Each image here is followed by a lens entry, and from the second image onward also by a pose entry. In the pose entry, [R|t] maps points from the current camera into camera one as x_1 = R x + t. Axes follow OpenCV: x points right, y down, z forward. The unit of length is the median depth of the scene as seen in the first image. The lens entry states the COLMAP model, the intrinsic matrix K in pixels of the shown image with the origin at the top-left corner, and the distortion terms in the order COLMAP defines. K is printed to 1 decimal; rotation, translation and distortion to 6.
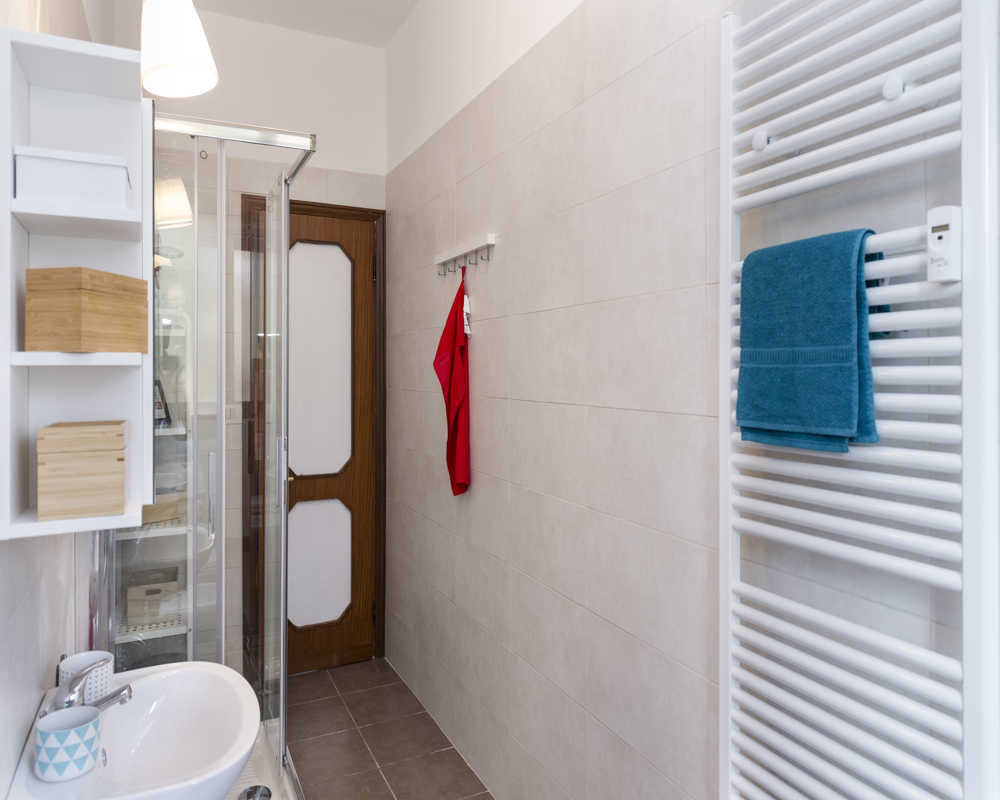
lens RADIAL K [[678.8, 0, 497.0], [0, 678.8, 379.1], [0, 0, 1]] dist [0.008630, -0.001198]
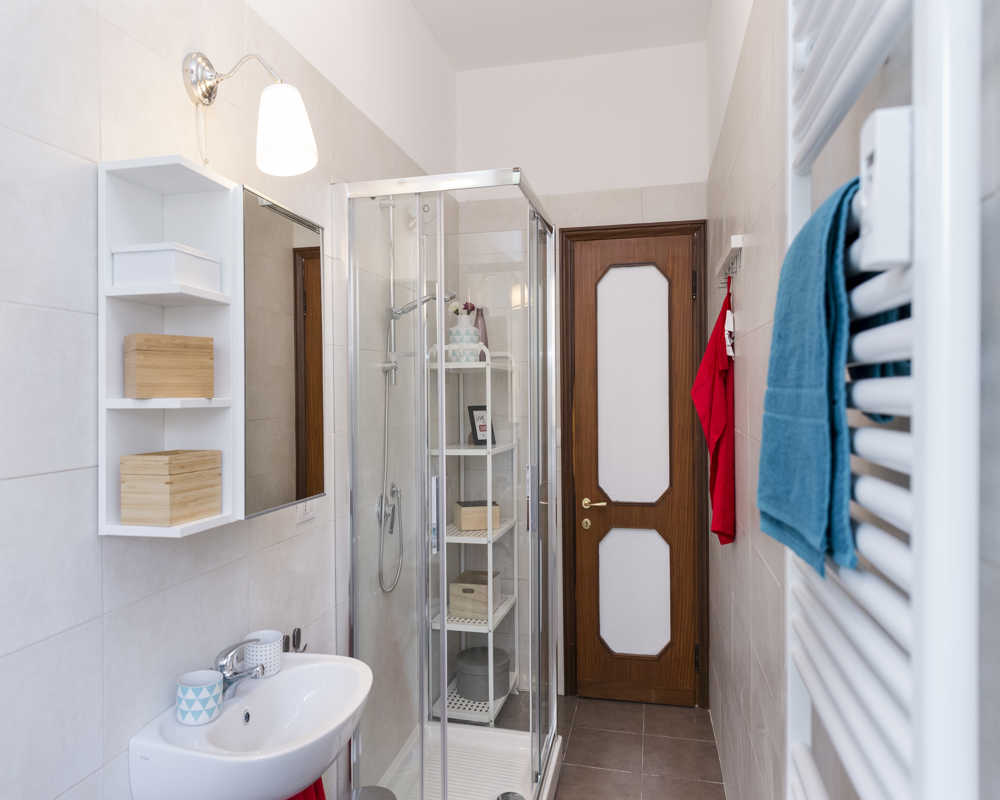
lens RADIAL K [[681.2, 0, 500.0], [0, 681.2, 400.0], [0, 0, 1]] dist [0.009512, 0.002868]
pose [[0.770665, 0.006267, -0.637210, 0.254600], [-0.001852, 0.999969, 0.007594, -0.016319], [0.637238, -0.004672, 0.770653, 0.147209]]
